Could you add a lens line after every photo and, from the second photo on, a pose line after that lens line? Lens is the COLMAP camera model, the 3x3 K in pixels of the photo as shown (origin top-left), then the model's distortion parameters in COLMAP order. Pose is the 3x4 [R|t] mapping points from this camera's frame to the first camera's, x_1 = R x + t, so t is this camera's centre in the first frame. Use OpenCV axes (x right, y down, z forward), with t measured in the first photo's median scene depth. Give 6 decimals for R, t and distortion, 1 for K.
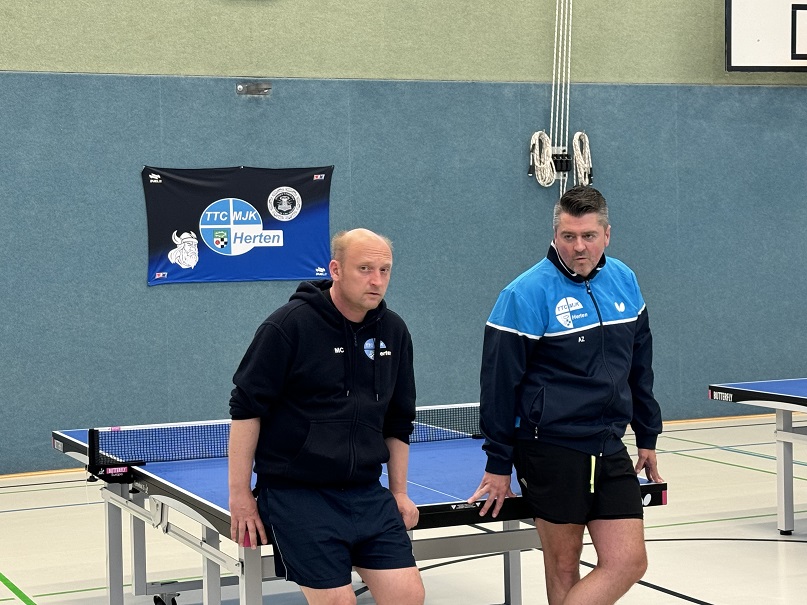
lens RADIAL K [[1659.8, 0, 405.0], [0, 1659.8, 302.1], [0, 0, 1]] dist [0.105369, 0.363585]
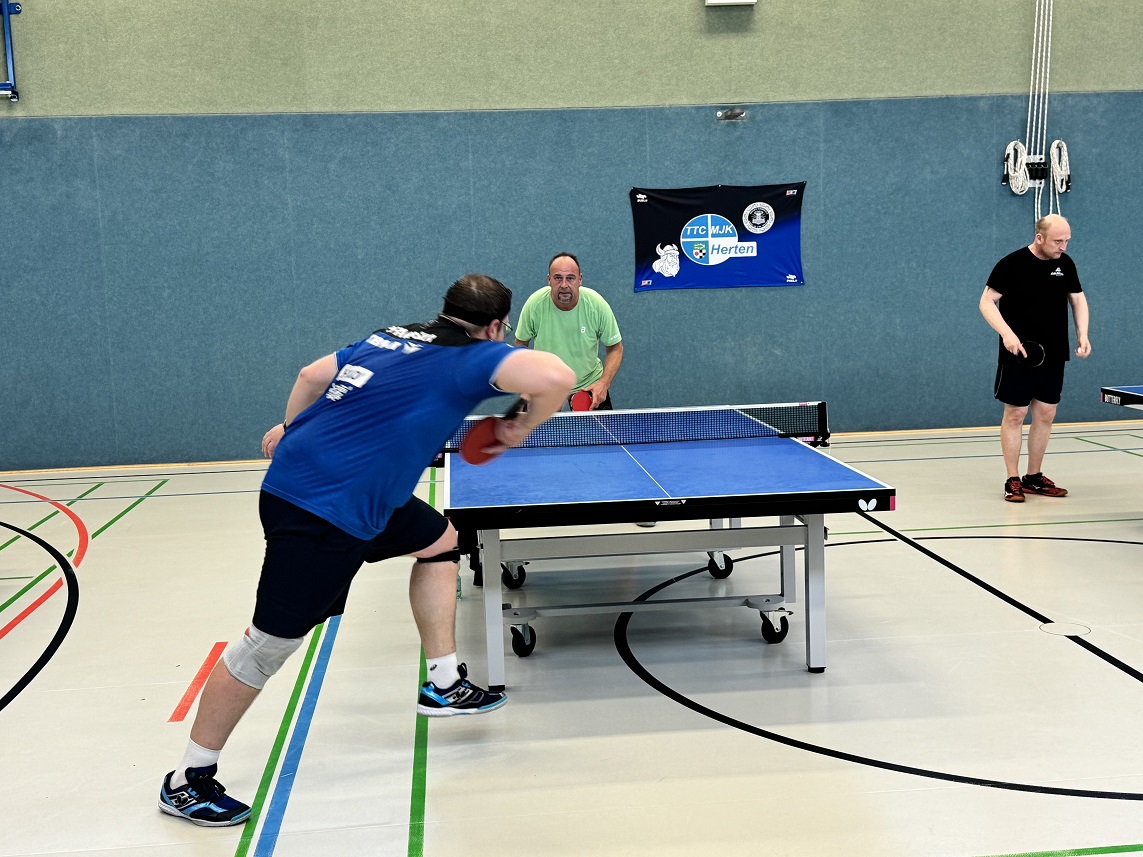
lens RADIAL K [[1346.8, 0, 566.2], [0, 1346.8, 422.4], [0, 0, 1]] dist [0.219831, -0.506070]
pose [[0.945124, 0.030214, -0.325313, 0.103697], [-0.002023, 0.996237, 0.086649, -0.000530], [0.326707, -0.081236, 0.941628, 0.077702]]
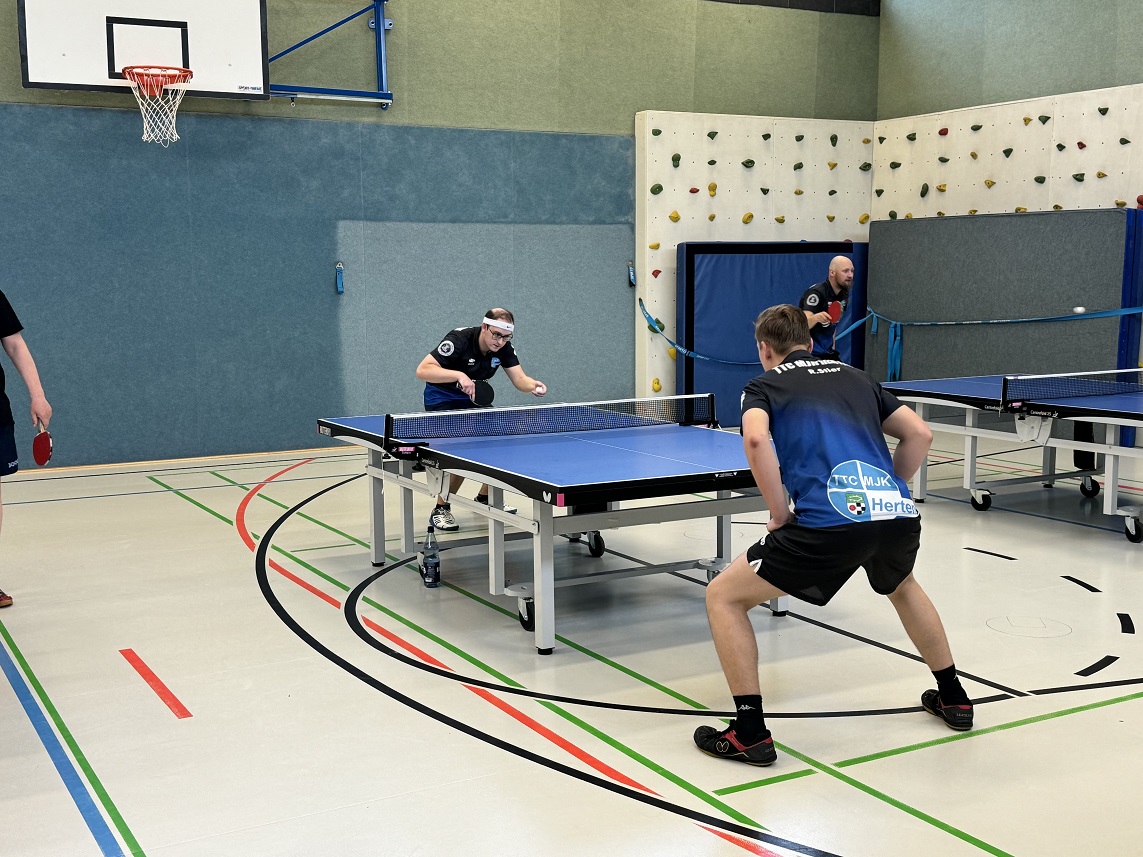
lens RADIAL K [[1346.8, 0, 566.2], [0, 1346.8, 422.4], [0, 0, 1]] dist [0.219831, -0.506070]
pose [[0.996265, 0.006293, 0.086117, 0.440127], [-0.012469, 0.997372, 0.071363, -0.015519], [-0.085441, -0.072170, 0.993726, 0.234331]]
